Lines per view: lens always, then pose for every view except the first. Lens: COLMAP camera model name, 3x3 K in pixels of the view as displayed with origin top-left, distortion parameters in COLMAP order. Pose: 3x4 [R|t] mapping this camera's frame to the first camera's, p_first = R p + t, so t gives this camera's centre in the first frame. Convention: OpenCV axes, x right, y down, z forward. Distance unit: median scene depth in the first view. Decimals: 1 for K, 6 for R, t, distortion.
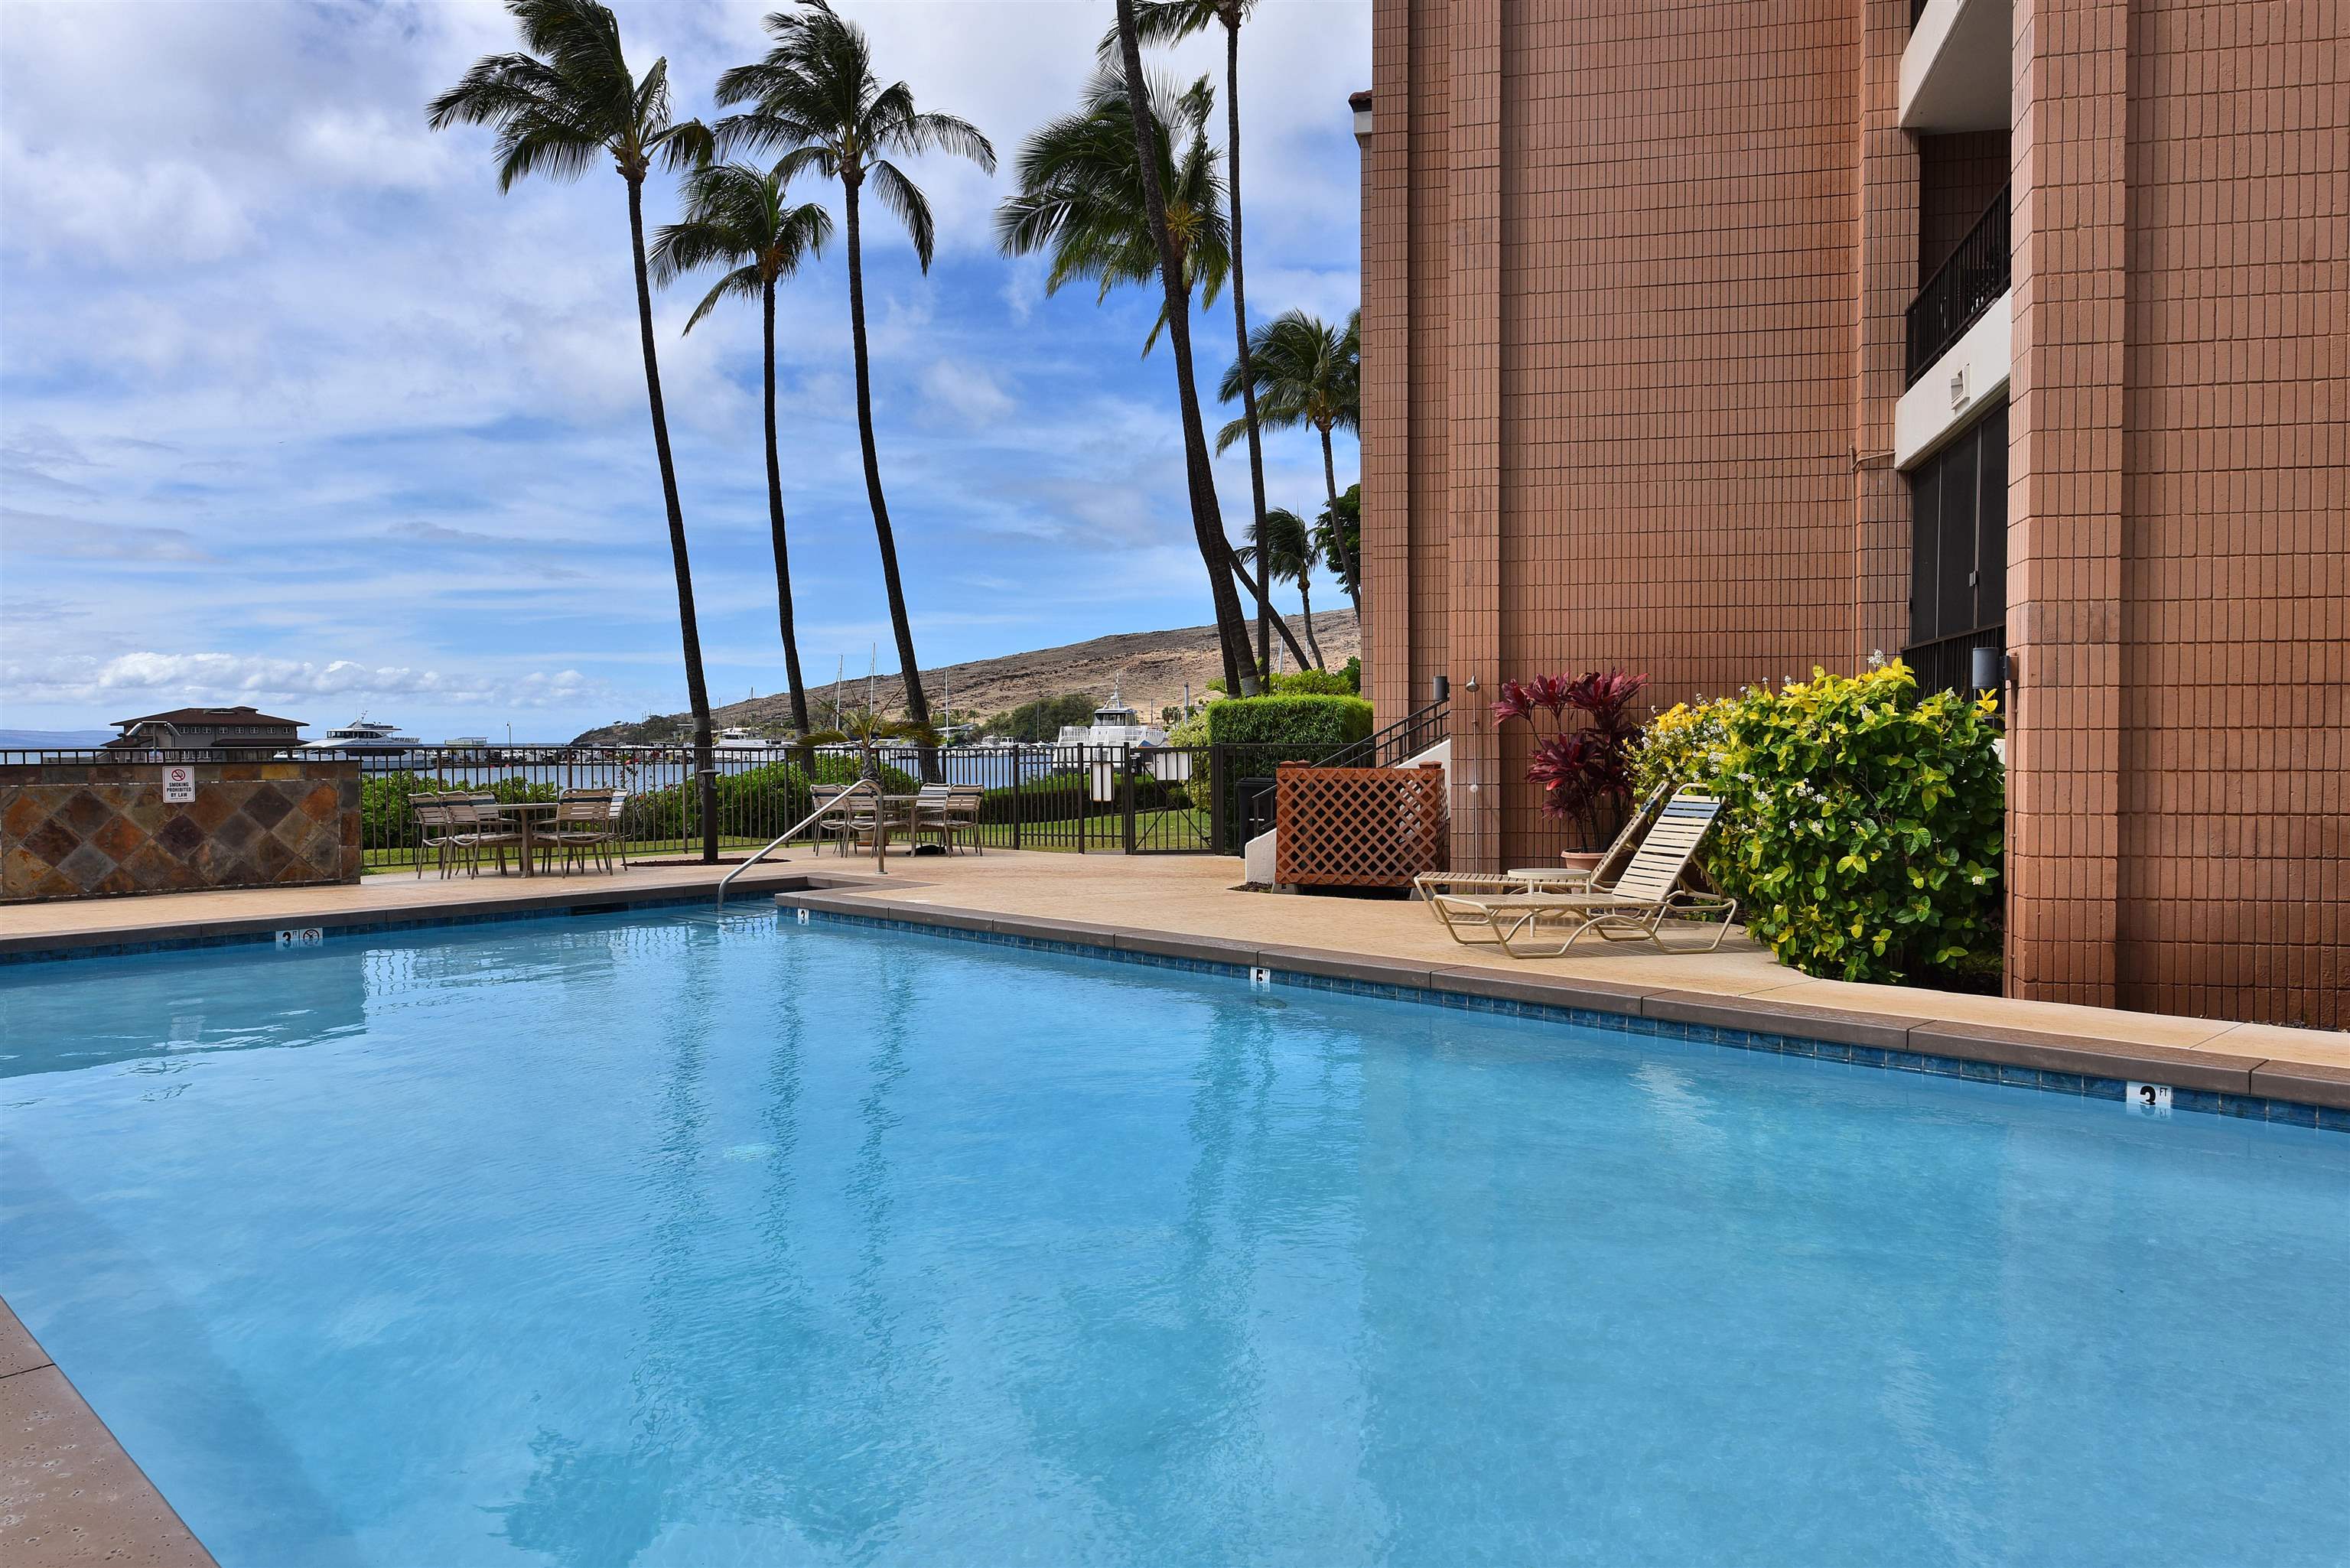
lens RADIAL K [[1561.8, 0, 1175.0], [0, 1561.8, 784.0], [0, 0, 1]] dist [-0.005287, -0.001801]
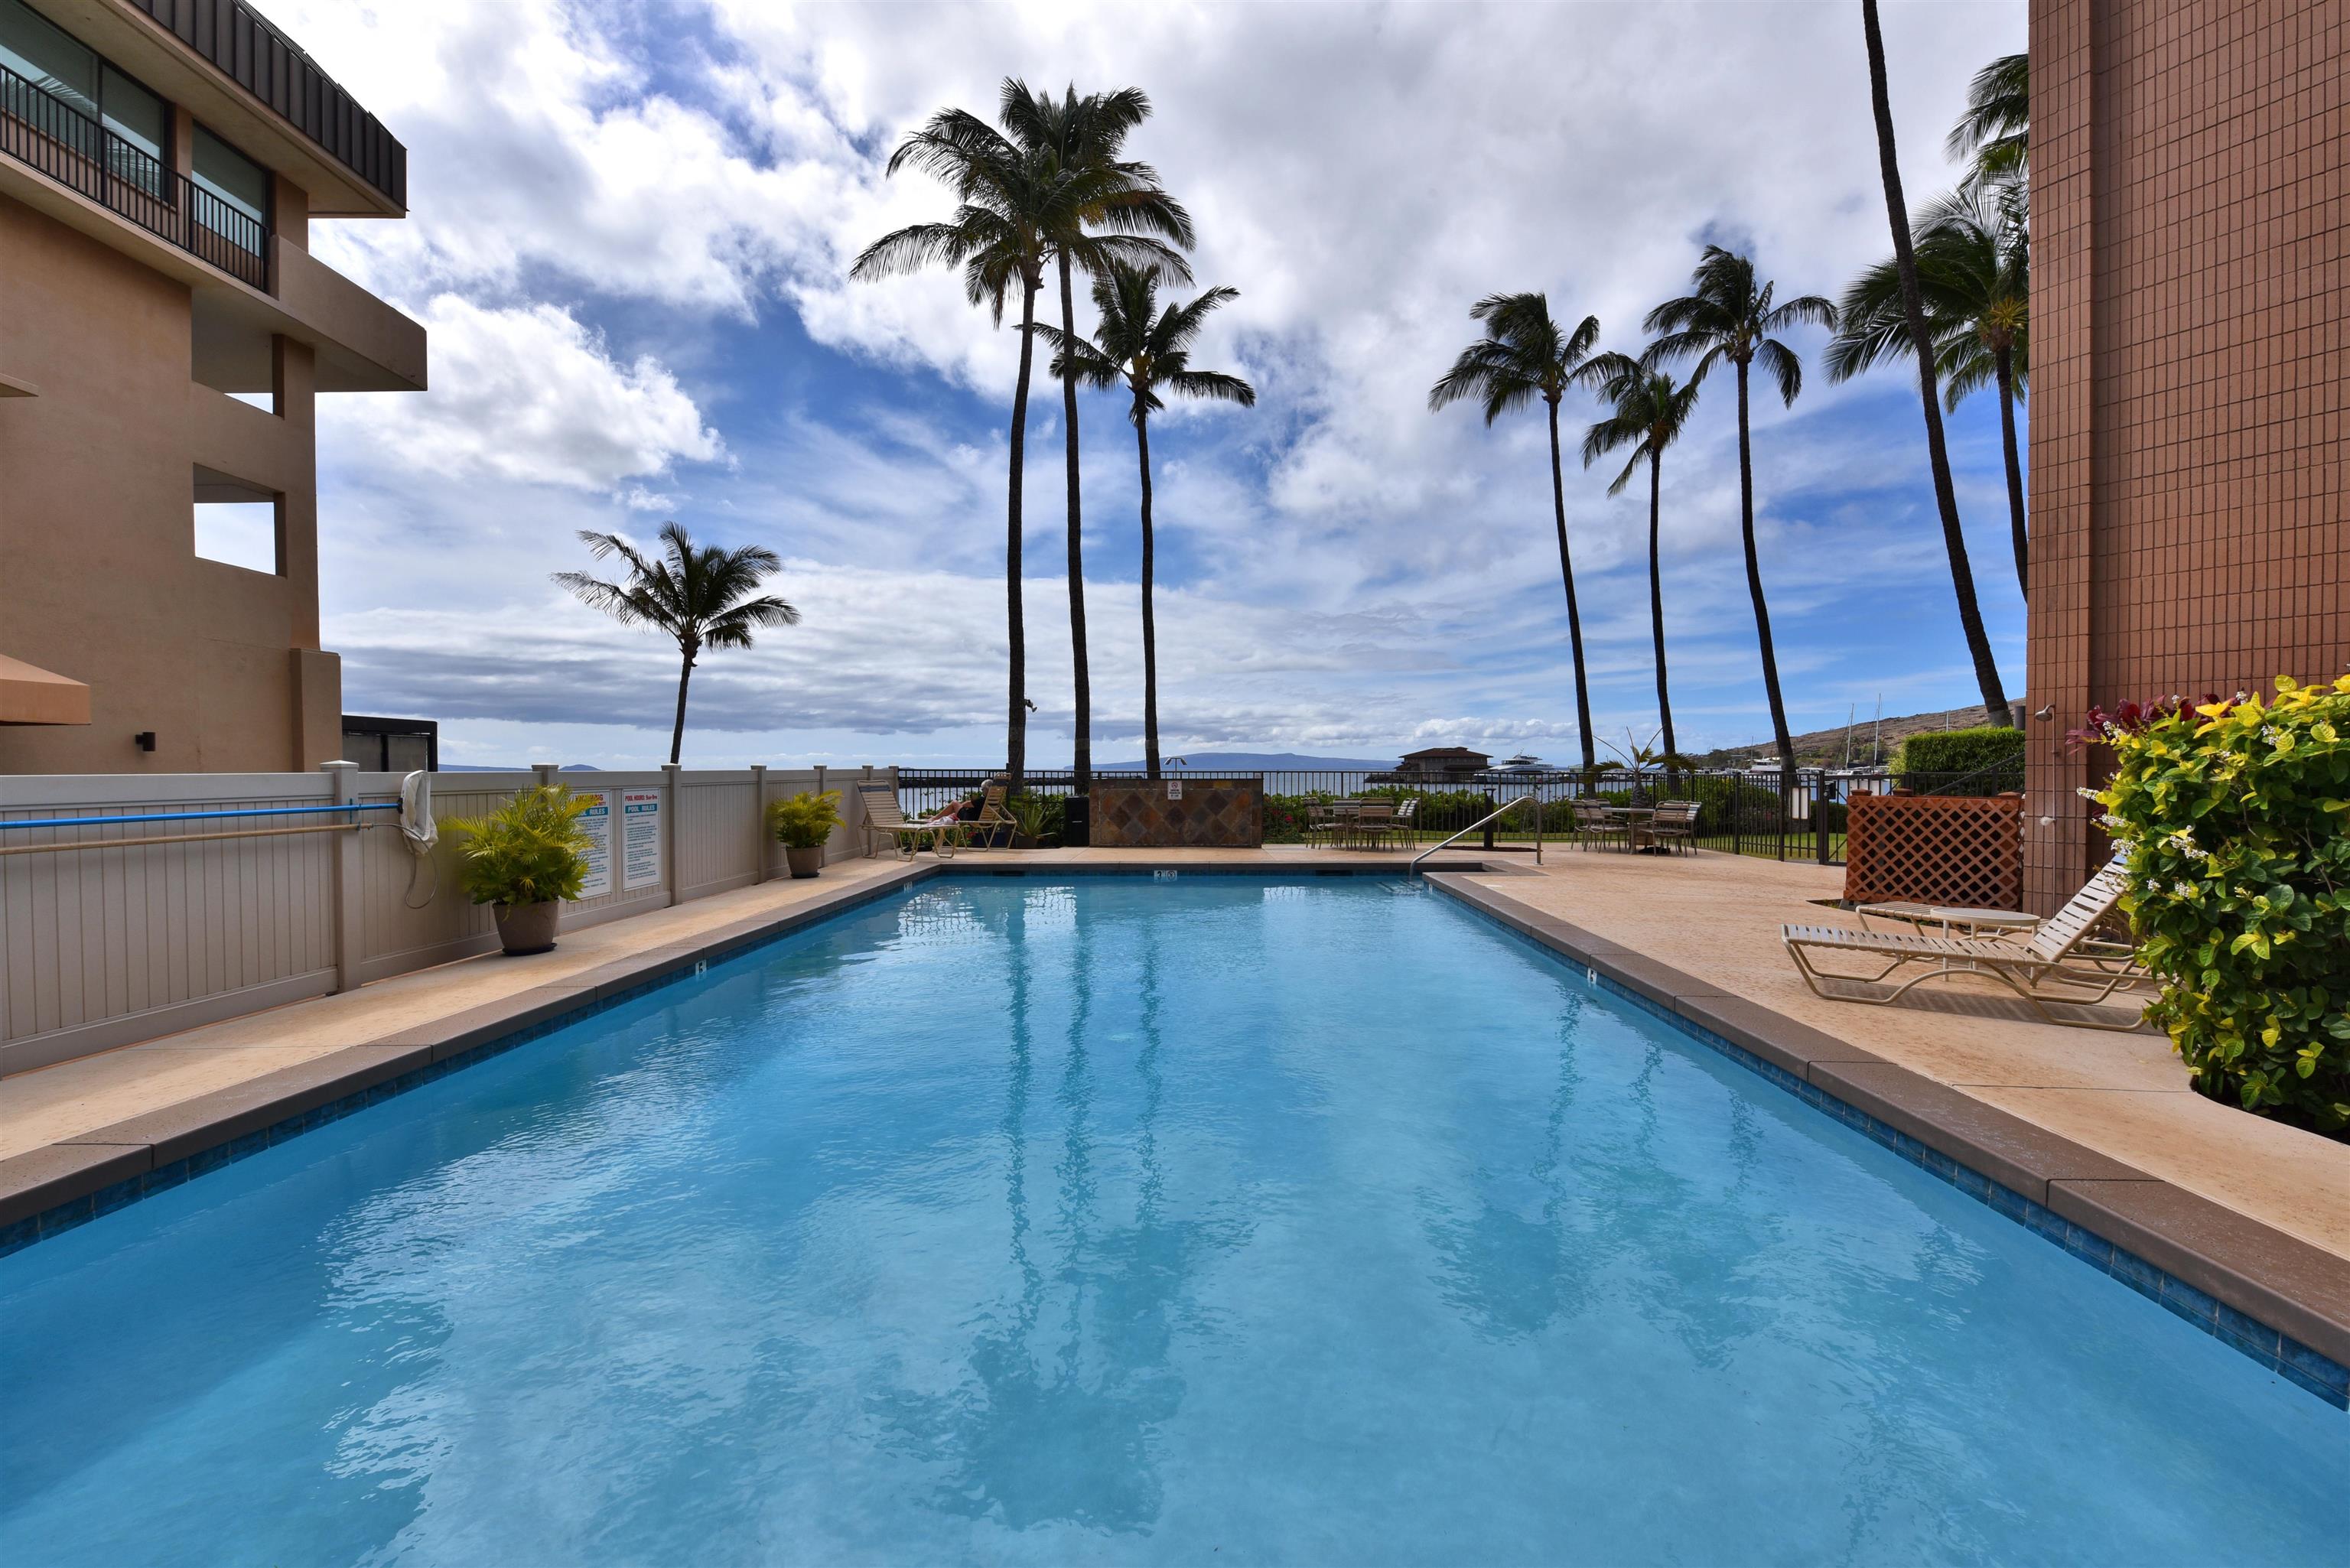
lens RADIAL K [[976.7, 0, 1175.0], [0, 976.7, 784.0], [0, 0, 1]] dist [-0.018467, 0.000479]
pose [[0.680258, 0.015328, -0.732812, 0.239662], [-0.022294, 0.999751, 0.000216, -0.007600], [0.732634, 0.016190, 0.680431, 0.184382]]
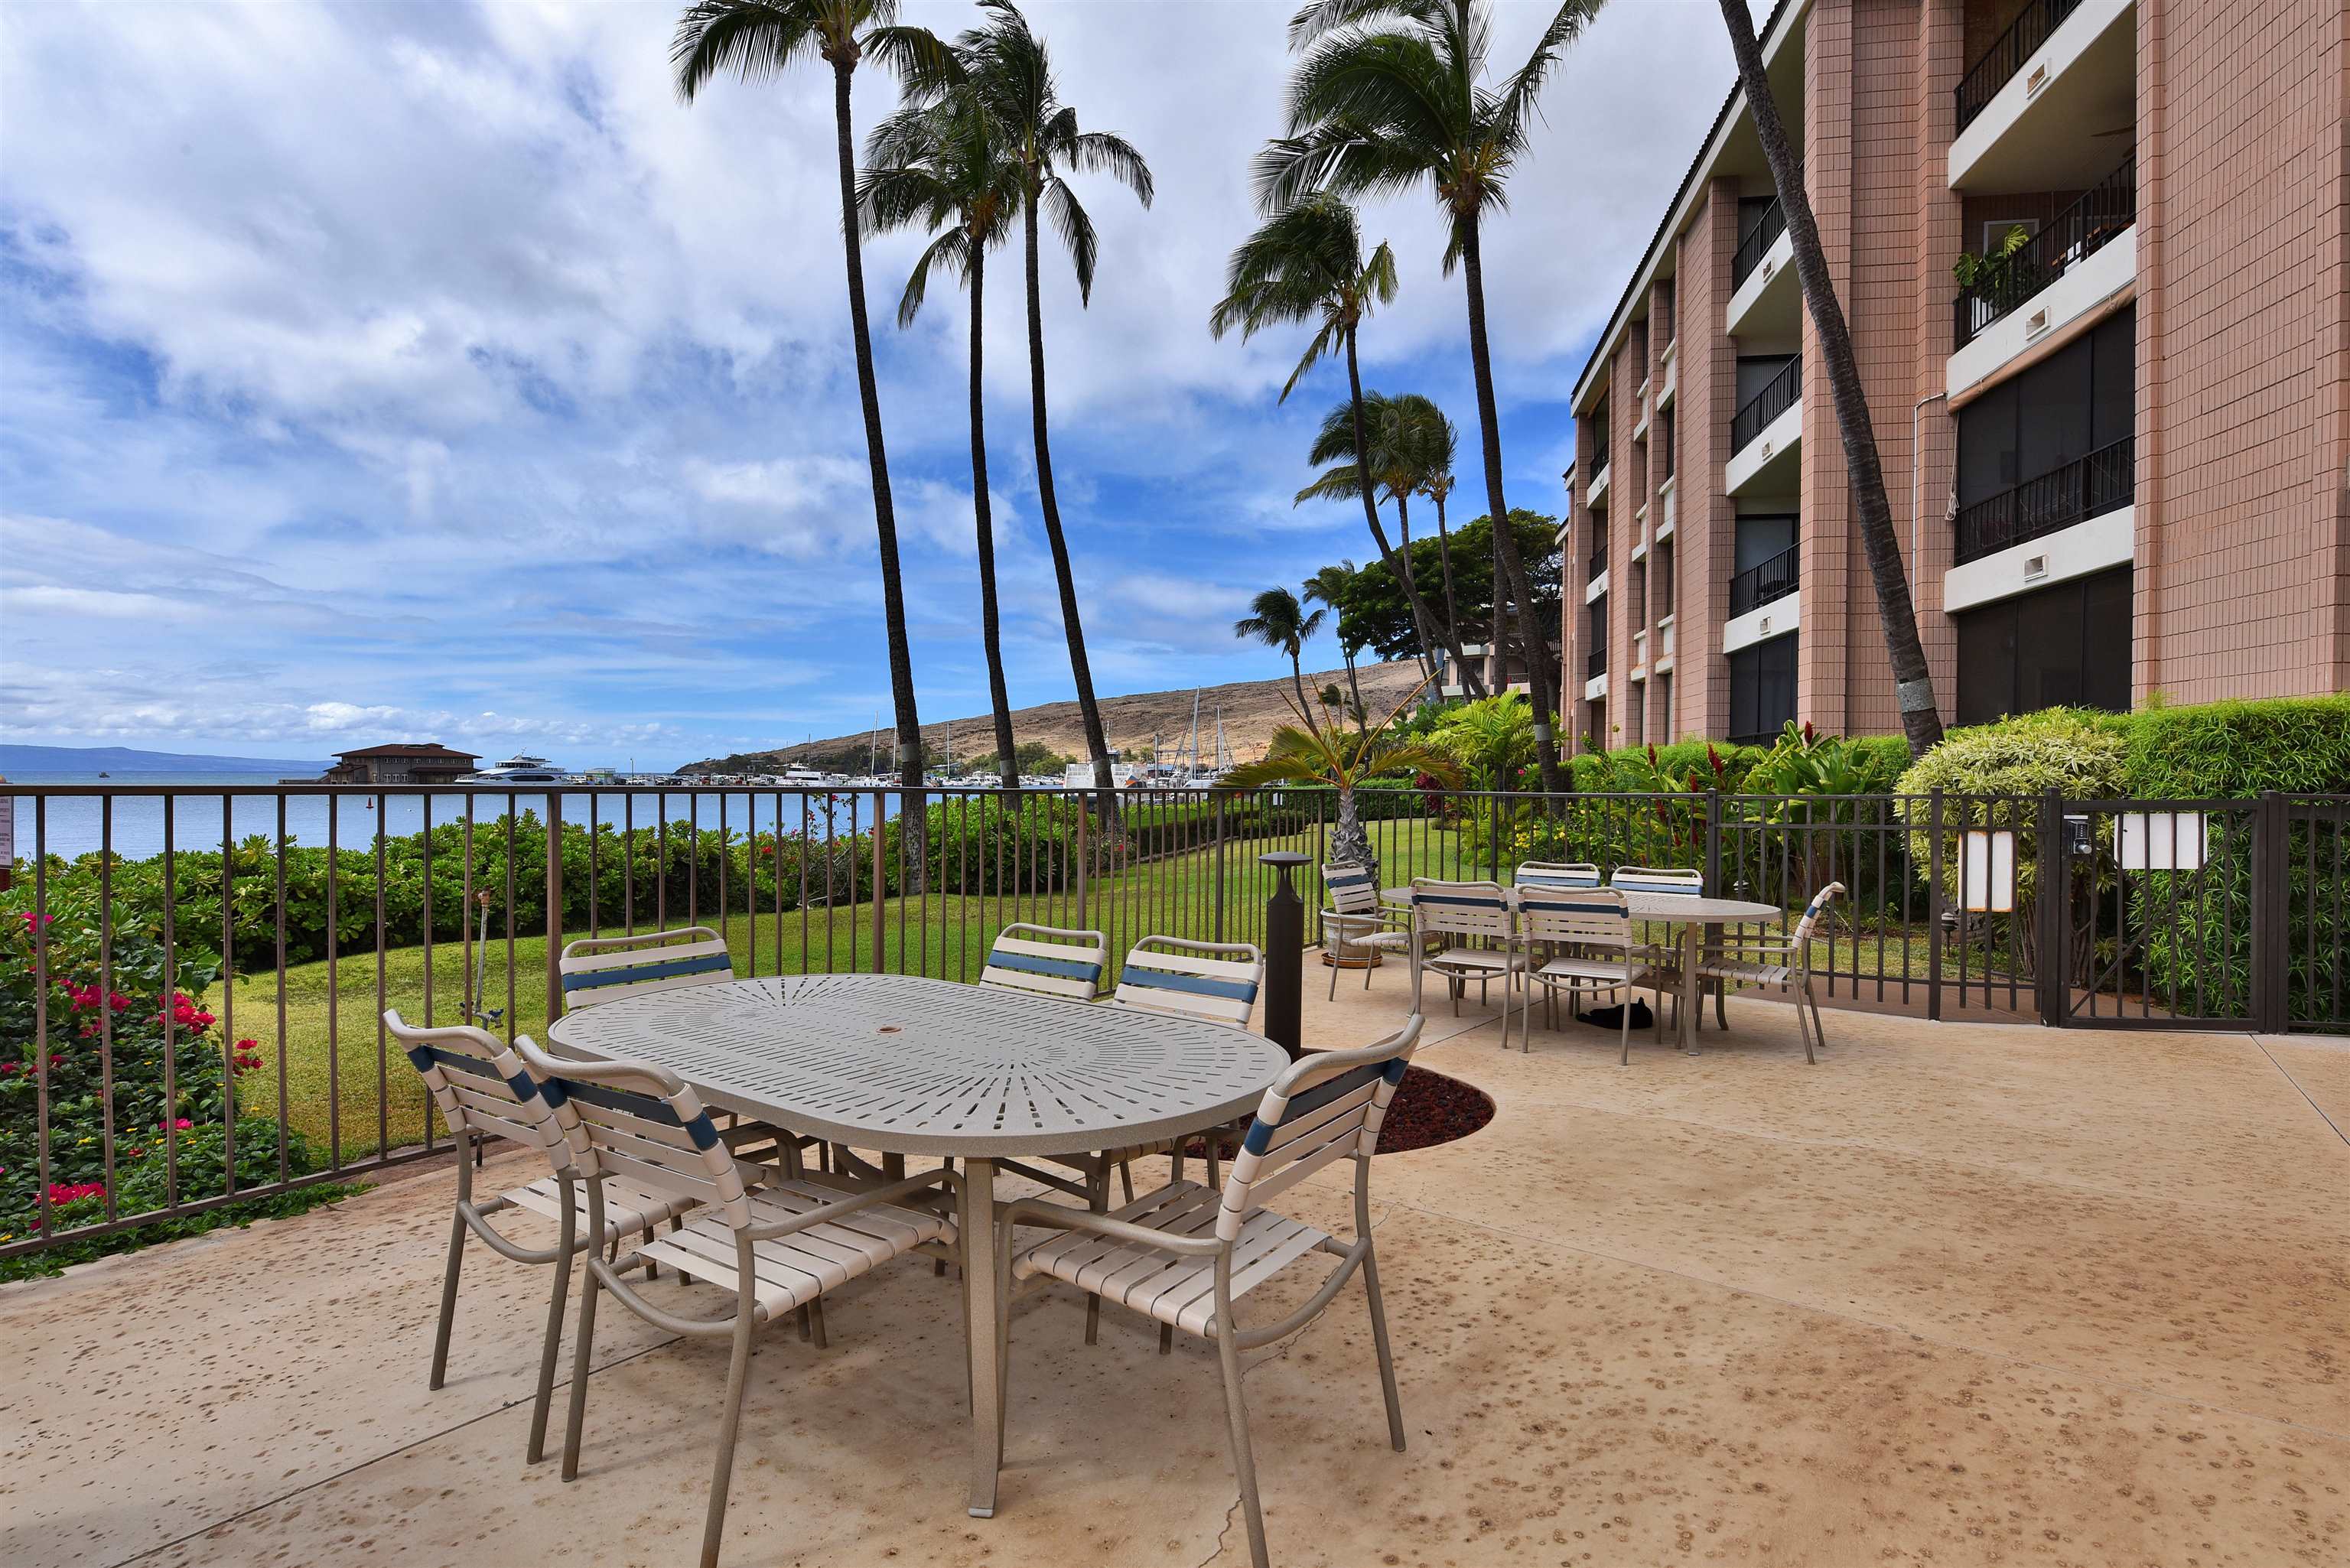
lens RADIAL K [[1071.1, 0, 1182.7], [0, 1071.1, 786.6], [0, 0, 1]] dist [-0.002000, -0.000272]
pose [[0.996988, 0.007410, 0.077208, -0.434658], [-0.006047, 0.999822, -0.017868, -0.027227], [-0.077326, 0.017347, 0.996855, 0.957330]]
